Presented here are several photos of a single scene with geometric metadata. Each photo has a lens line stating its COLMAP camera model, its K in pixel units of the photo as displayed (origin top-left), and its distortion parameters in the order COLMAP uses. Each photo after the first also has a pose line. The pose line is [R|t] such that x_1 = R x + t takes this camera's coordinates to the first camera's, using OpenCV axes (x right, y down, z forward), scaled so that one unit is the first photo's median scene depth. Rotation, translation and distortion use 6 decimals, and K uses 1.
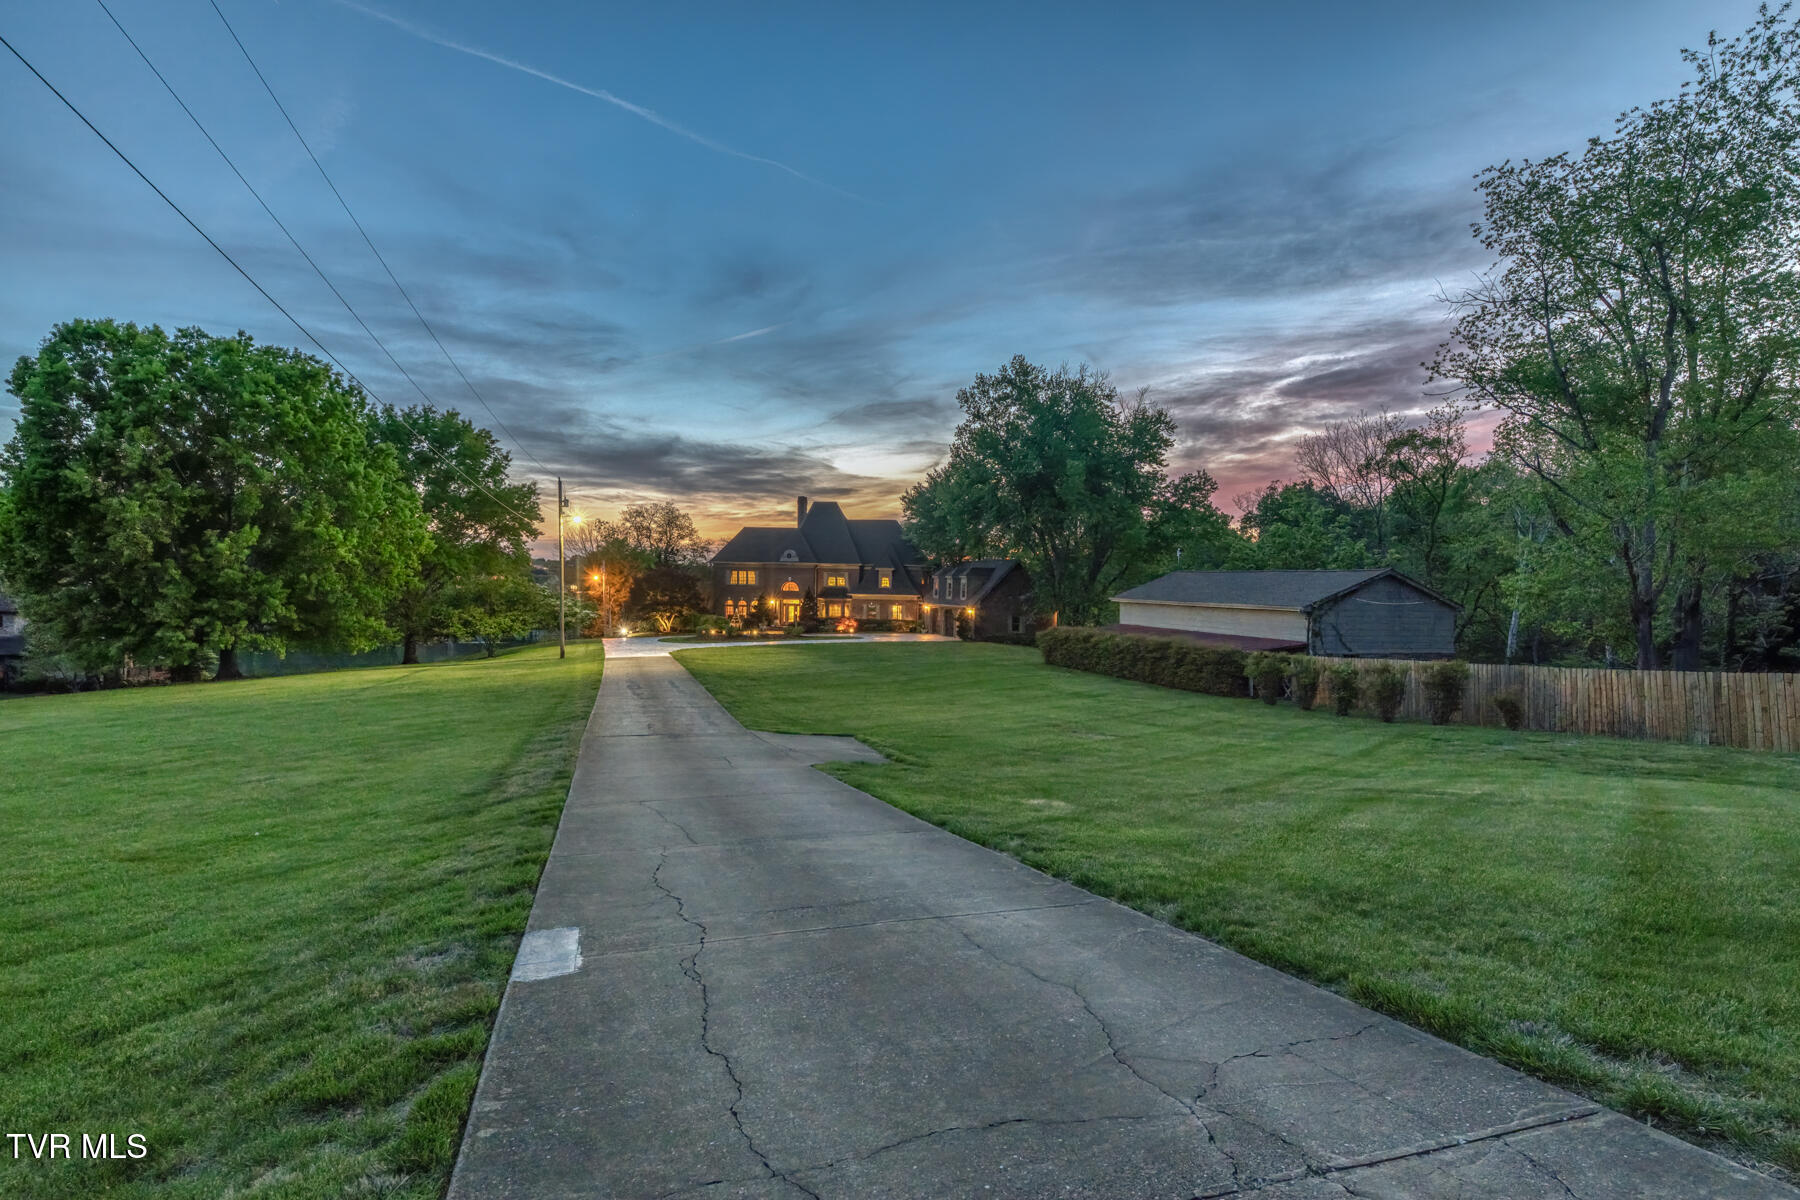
lens RADIAL K [[902.8, 0, 897.8], [0, 902.8, 599.3], [0, 0, 1]] dist [0.006988, 0.000263]
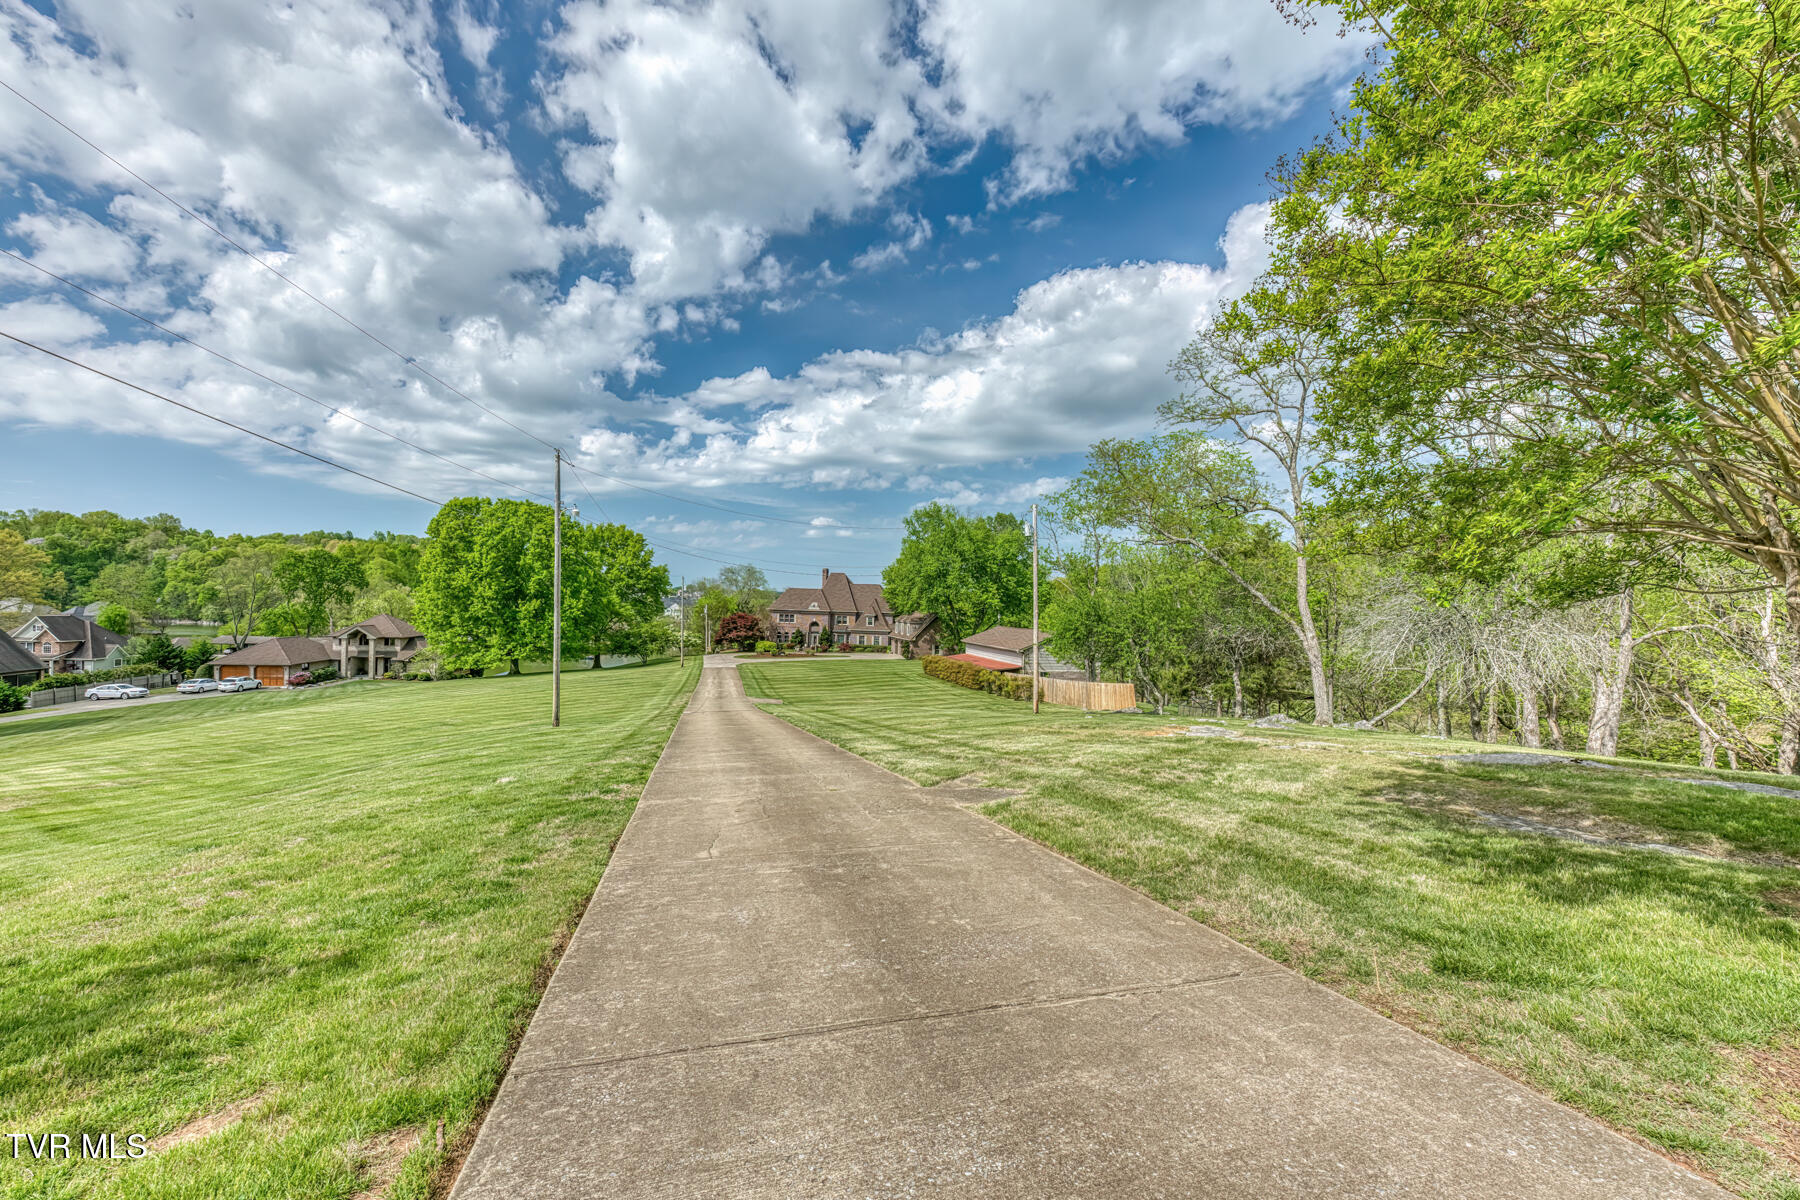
lens RADIAL K [[728.1, 0, 906.2], [0, 728.1, 605.3], [0, 0, 1]] dist [0.000825, 0.002040]
pose [[0.999066, 0.010535, -0.041913, 0.129587], [-0.011000, 0.999880, -0.010893, -0.043038], [0.041793, 0.011344, 0.999062, -0.418700]]
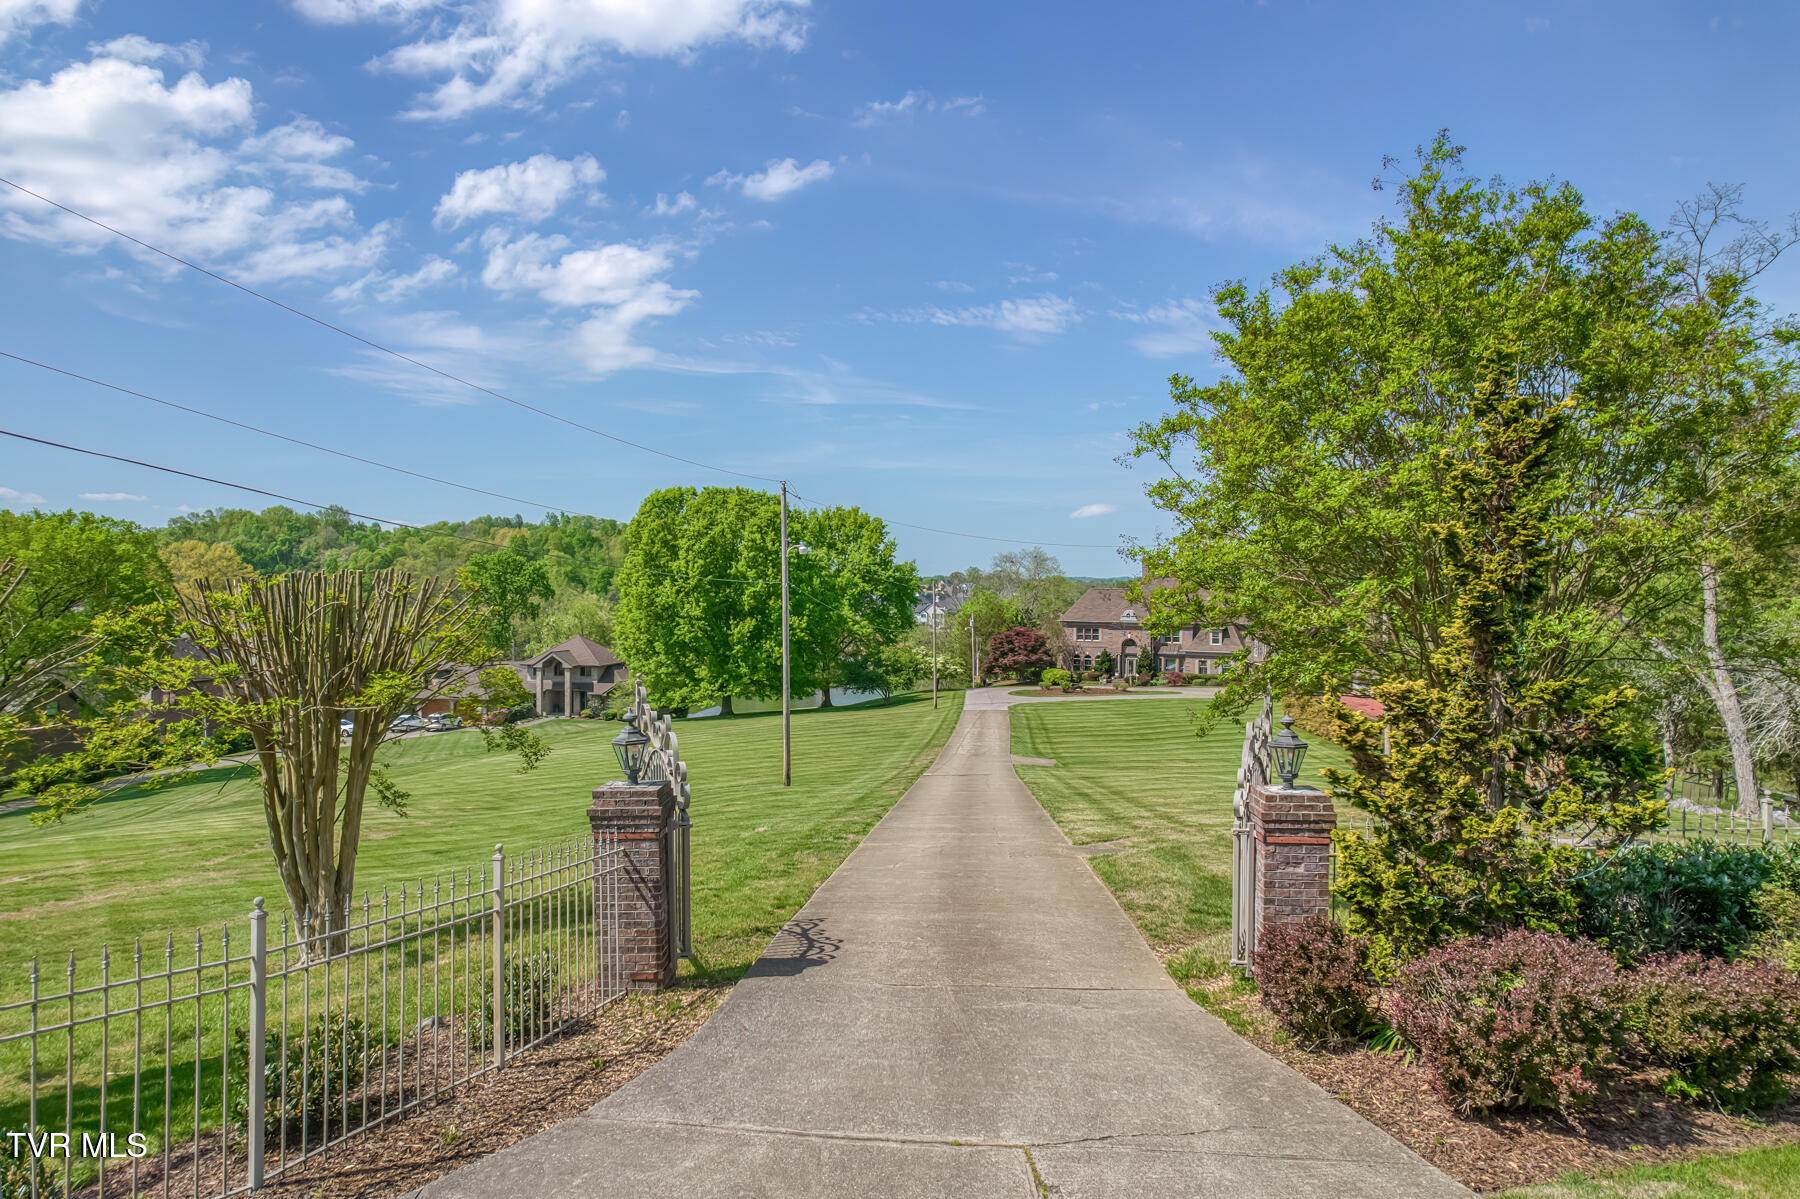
lens RADIAL K [[1201.0, 0, 876.0], [0, 1201.0, 588.7], [0, 0, 1]] dist [-0.062367, 0.036157]
pose [[0.921177, -0.013069, -0.388923, 0.199558], [0.006754, 0.999822, -0.017600, -0.067609], [0.389084, 0.013586, 0.921102, -0.569017]]
